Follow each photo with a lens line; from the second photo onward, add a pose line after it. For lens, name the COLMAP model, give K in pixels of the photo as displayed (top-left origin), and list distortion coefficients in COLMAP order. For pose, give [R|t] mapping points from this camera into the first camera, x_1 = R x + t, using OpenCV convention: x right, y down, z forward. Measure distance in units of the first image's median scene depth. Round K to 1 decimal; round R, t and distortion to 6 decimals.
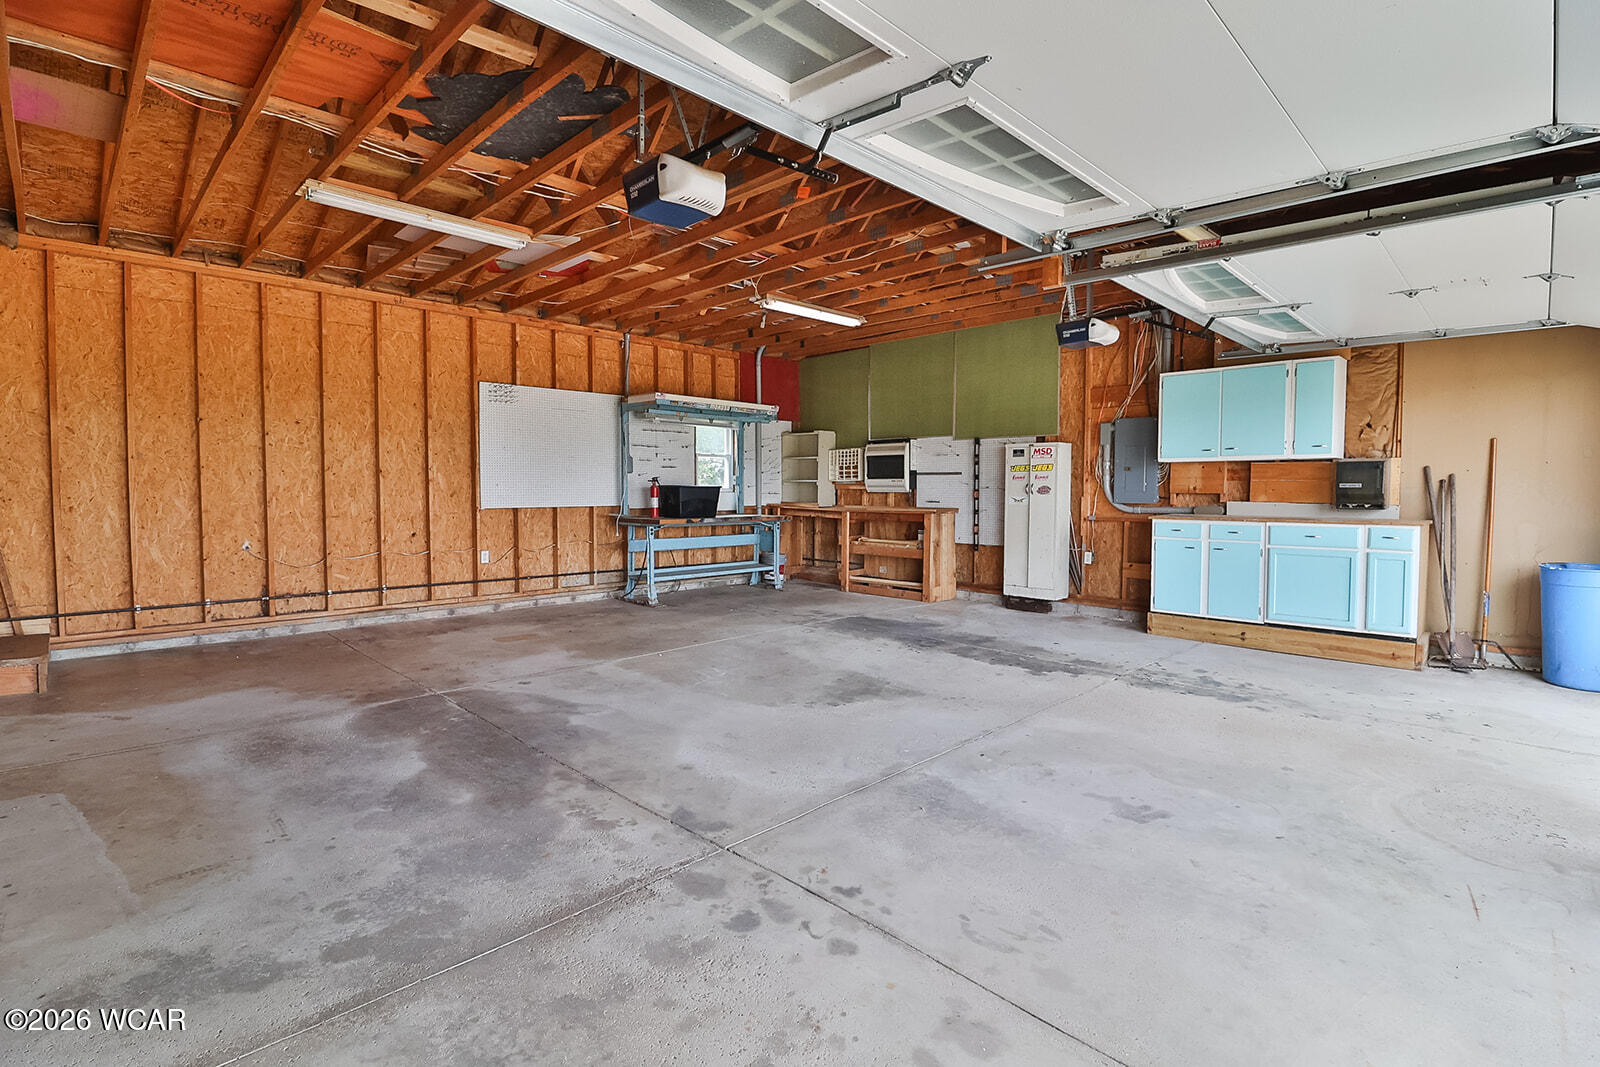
lens RADIAL K [[758.5, 0, 802.0], [0, 758.5, 524.0], [0, 0, 1]] dist [0.001495, -0.011121]
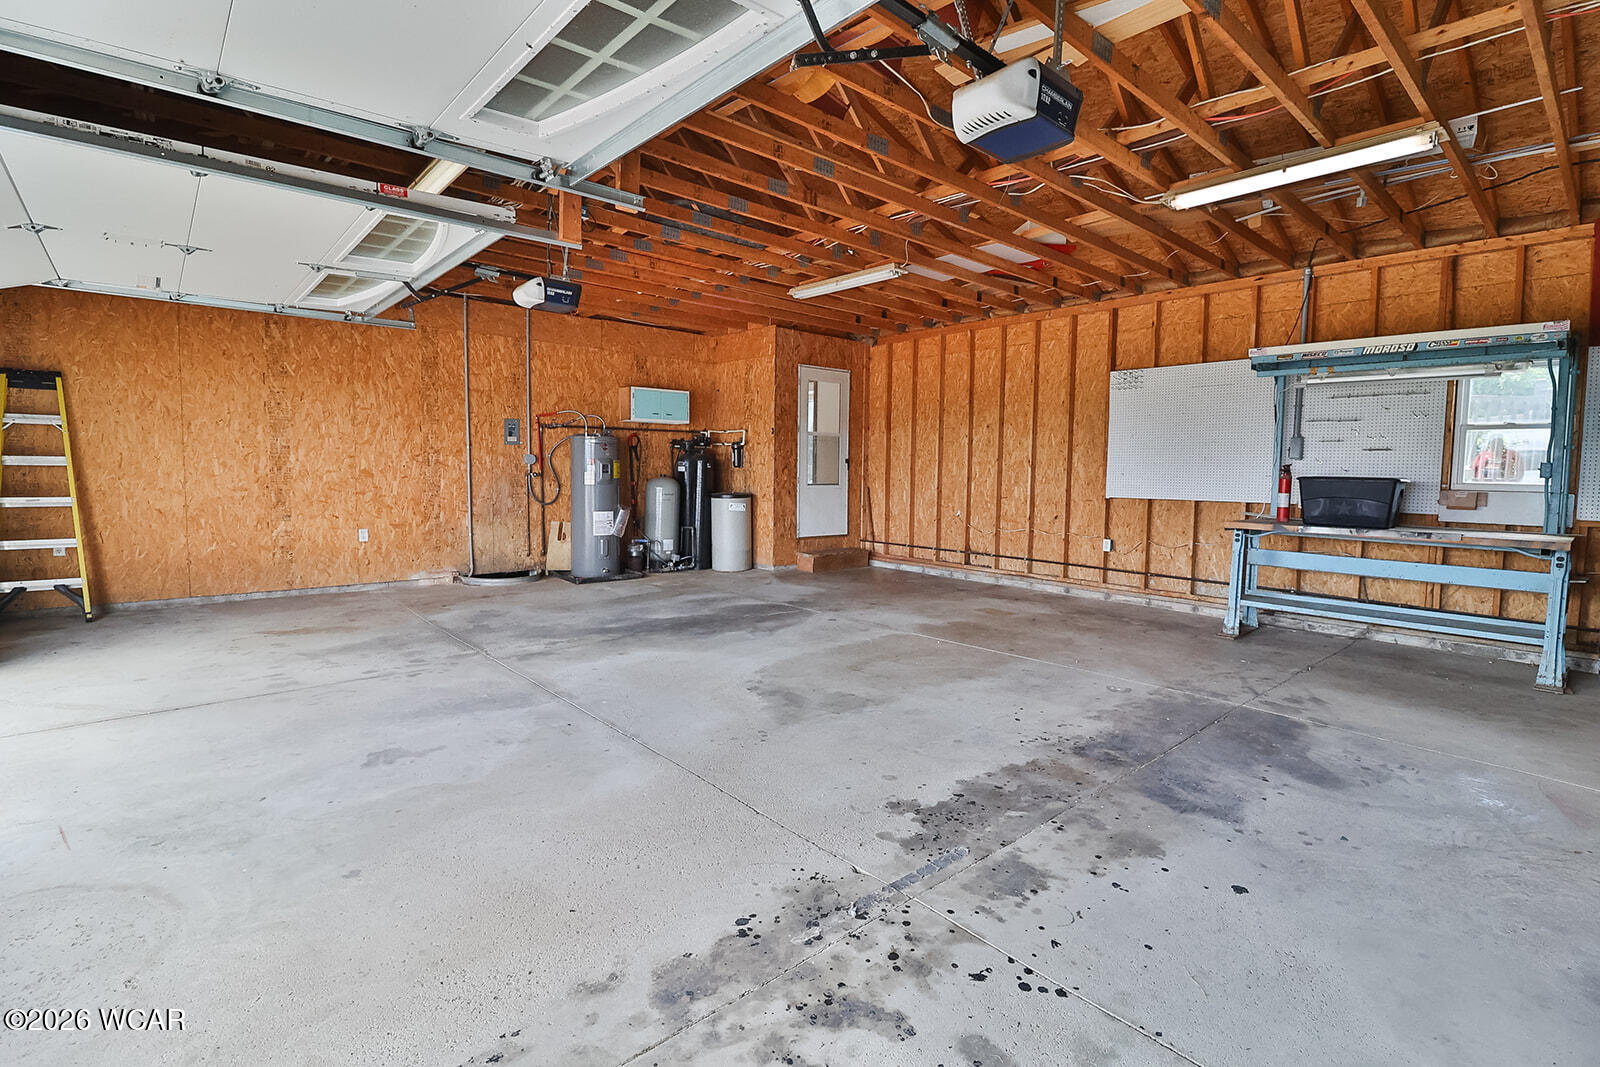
lens RADIAL K [[758.5, 0, 831.6], [0, 758.5, 520.7], [0, 0, 1]] dist [0.001495, -0.011121]
pose [[-0.060513, 0.059755, -0.996377, 0.989848], [-0.064677, 0.995874, 0.063653, -0.048383], [0.996070, 0.068294, -0.056398, 1.125619]]
